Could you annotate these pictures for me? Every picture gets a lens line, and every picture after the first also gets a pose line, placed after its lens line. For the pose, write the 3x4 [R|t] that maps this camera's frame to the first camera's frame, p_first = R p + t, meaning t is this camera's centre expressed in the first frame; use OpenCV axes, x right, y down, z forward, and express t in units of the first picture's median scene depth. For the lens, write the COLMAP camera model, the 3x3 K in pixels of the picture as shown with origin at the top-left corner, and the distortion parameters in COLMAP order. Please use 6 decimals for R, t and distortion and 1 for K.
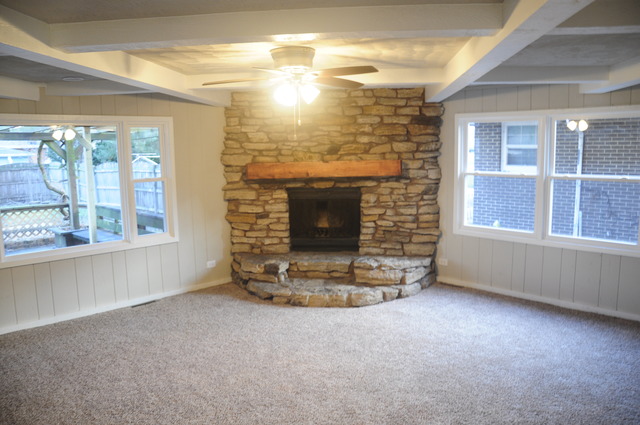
lens RADIAL K [[494.7, 0, 320.0], [0, 494.7, 212.5], [0, 0, 1]] dist [-0.153770, 0.109147]
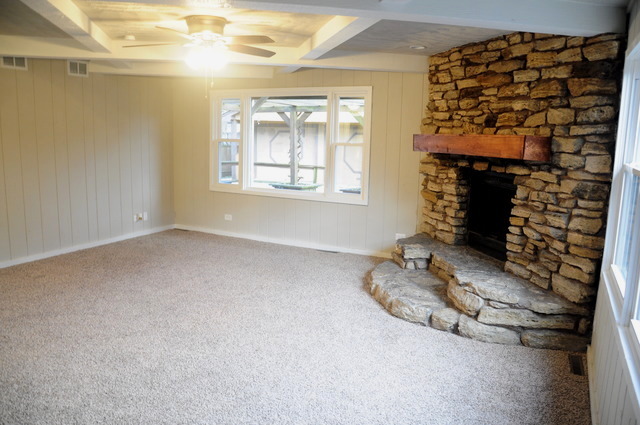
lens RADIAL K [[494.7, 0, 320.0], [0, 494.7, 212.5], [0, 0, 1]] dist [-0.153770, 0.109147]
pose [[0.330048, 0.174761, -0.927646, 0.642421], [-0.147475, 0.980192, 0.132190, -0.049673], [0.932373, 0.093175, 0.349283, 0.519012]]
